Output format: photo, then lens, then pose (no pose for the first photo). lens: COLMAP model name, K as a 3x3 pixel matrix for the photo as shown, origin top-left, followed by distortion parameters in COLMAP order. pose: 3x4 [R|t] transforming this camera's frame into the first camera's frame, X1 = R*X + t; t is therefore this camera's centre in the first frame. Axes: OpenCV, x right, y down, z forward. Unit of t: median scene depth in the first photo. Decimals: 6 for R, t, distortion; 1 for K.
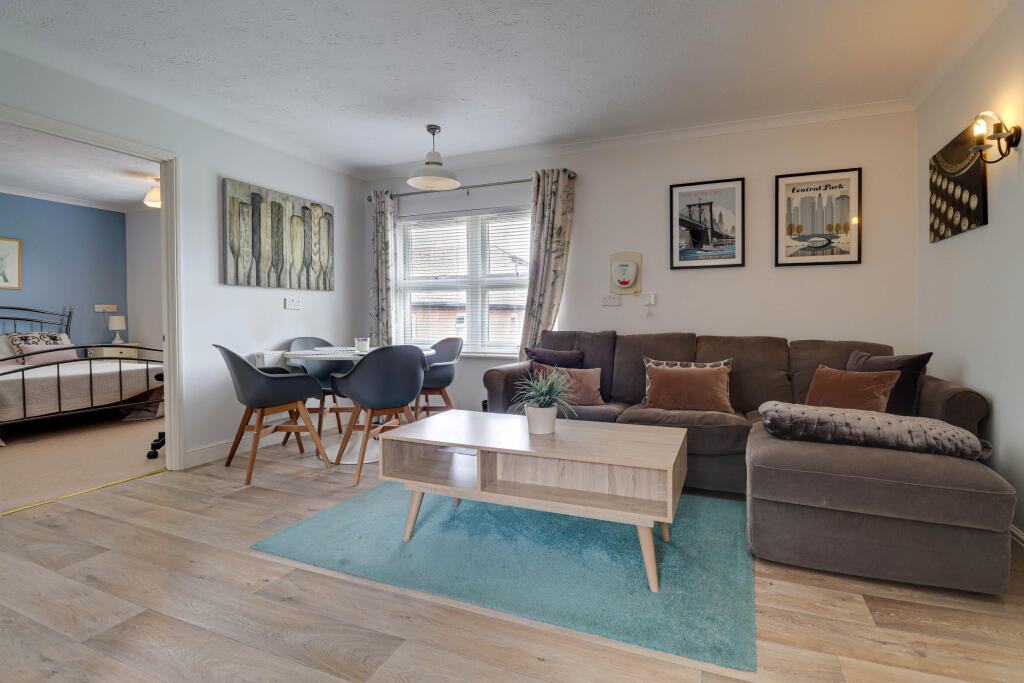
lens RADIAL K [[494.9, 0, 545.3], [0, 494.9, 326.2], [0, 0, 1]] dist [-0.001537, -0.008163]
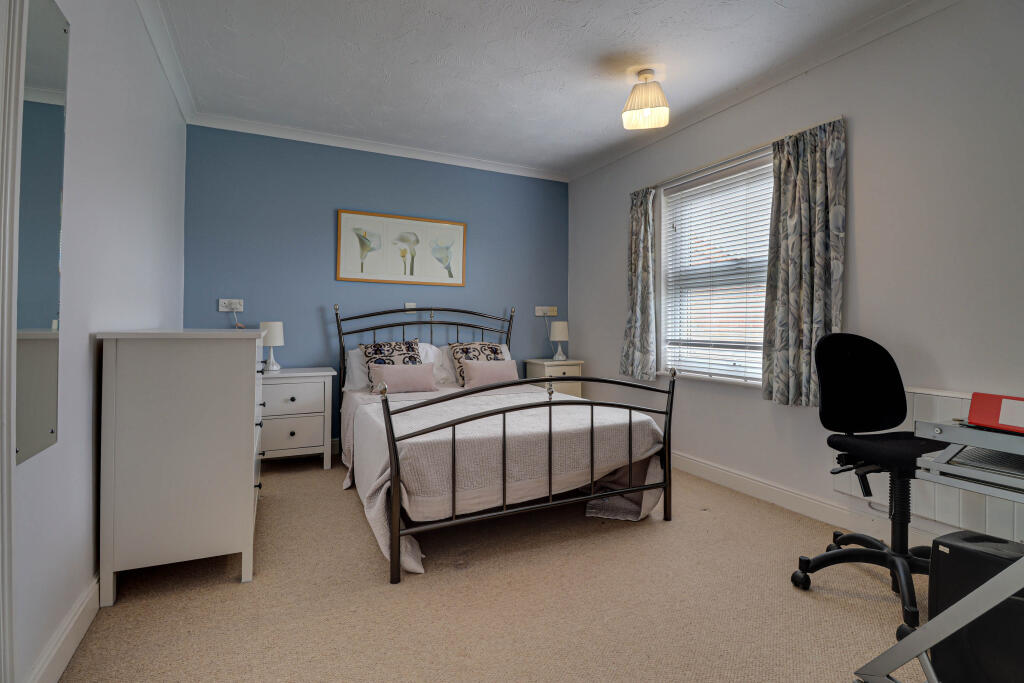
lens RADIAL K [[497.0, 0, 536.0], [0, 497.0, 316.2], [0, 0, 1]] dist [-0.002904, -0.000432]
pose [[0.768539, -0.003967, -0.639791, -0.492932], [-0.020263, 0.999328, -0.030536, -0.006527], [0.639482, 0.036432, 0.767942, 0.479591]]
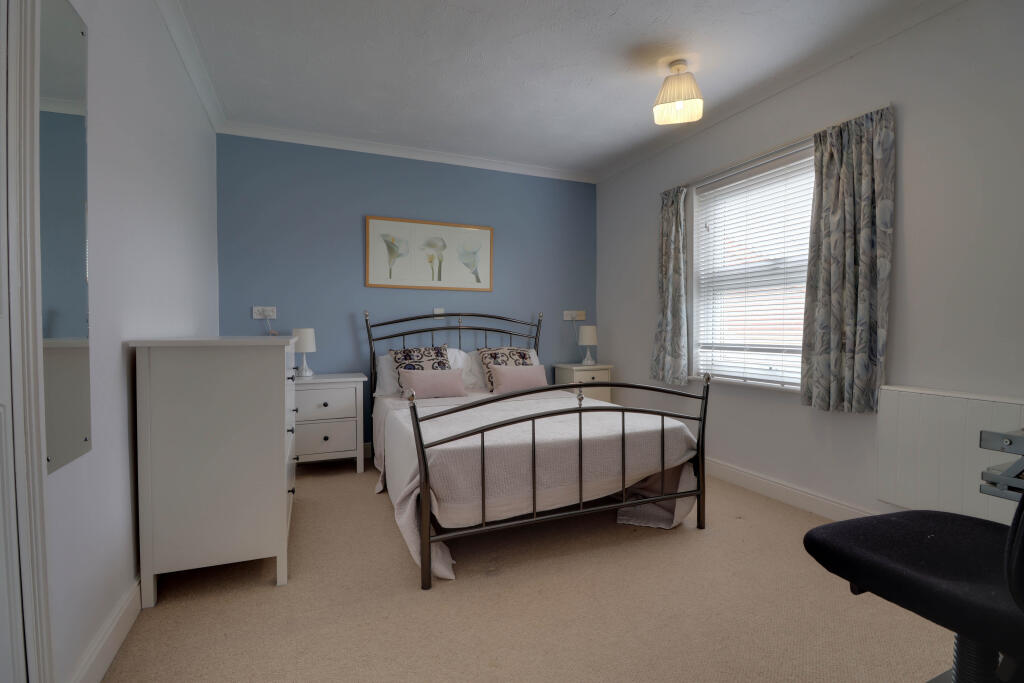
lens RADIAL K [[490.8, 0, 524.4], [0, 490.8, 337.3], [0, 0, 1]] dist [-0.003365, -0.000879]
pose [[0.715797, 0.012151, -0.698203, -0.504713], [-0.012965, 0.999908, 0.004109, -0.006703], [0.698188, 0.006111, 0.715888, 0.491021]]
